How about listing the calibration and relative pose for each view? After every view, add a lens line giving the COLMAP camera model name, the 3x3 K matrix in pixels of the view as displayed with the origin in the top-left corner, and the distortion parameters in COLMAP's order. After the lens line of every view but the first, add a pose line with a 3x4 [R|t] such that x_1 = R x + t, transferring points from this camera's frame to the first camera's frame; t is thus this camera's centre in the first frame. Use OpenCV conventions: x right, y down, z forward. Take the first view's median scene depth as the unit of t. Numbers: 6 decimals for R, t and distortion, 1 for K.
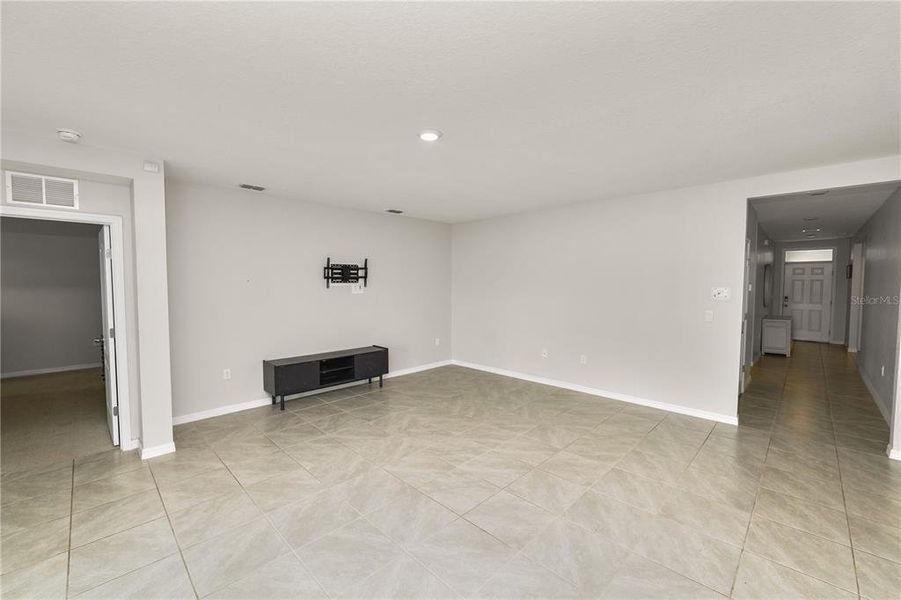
lens RADIAL K [[366.2, 0, 449.7], [0, 366.2, 305.3], [0, 0, 1]] dist [-0.013285, -0.000384]
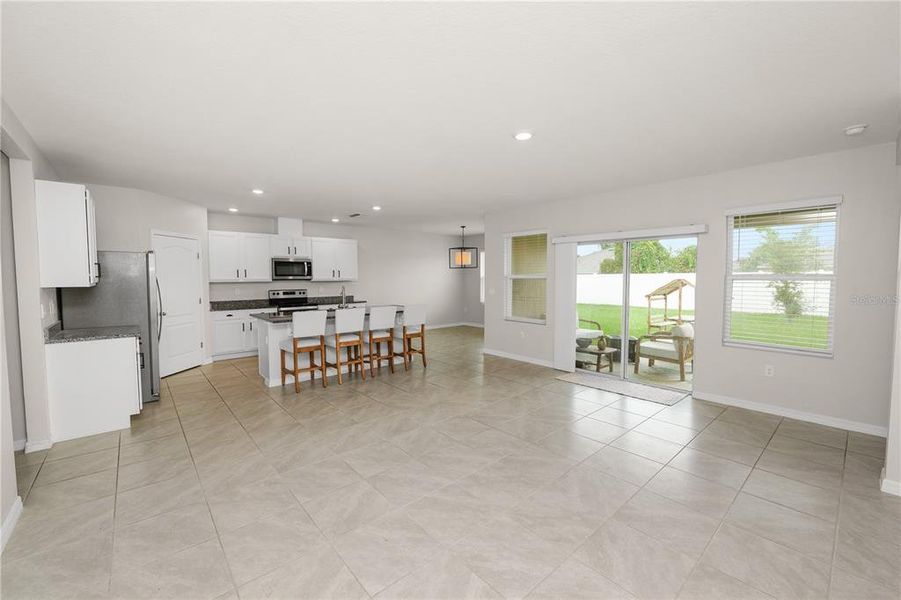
lens RADIAL K [[366.2, 0, 449.6], [0, 366.2, 295.7], [0, 0, 1]] dist [-0.013285, -0.000384]
pose [[-0.997476, 0.000488, 0.070997, 0.054062], [0.008496, 0.993611, 0.112540, -0.063836], [-0.070488, 0.112859, -0.991108, 1.328944]]
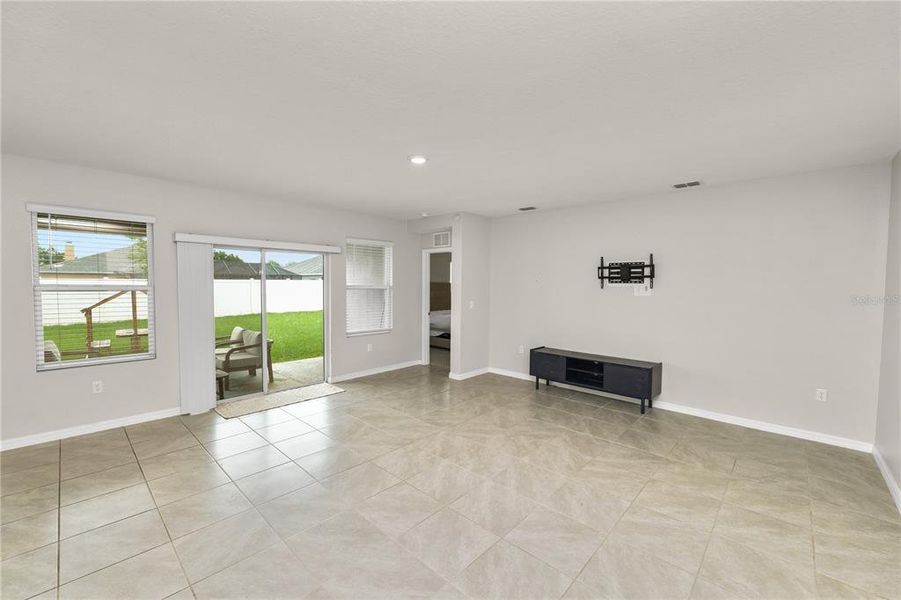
lens RADIAL K [[366.2, 0, 448.9], [0, 366.2, 299.7], [0, 0, 1]] dist [-0.013285, -0.000384]
pose [[0.026946, 0.045832, -0.998586, 0.719721], [-0.069361, 0.996627, 0.043870, -0.036869], [0.997228, 0.068080, 0.030034, 0.663285]]
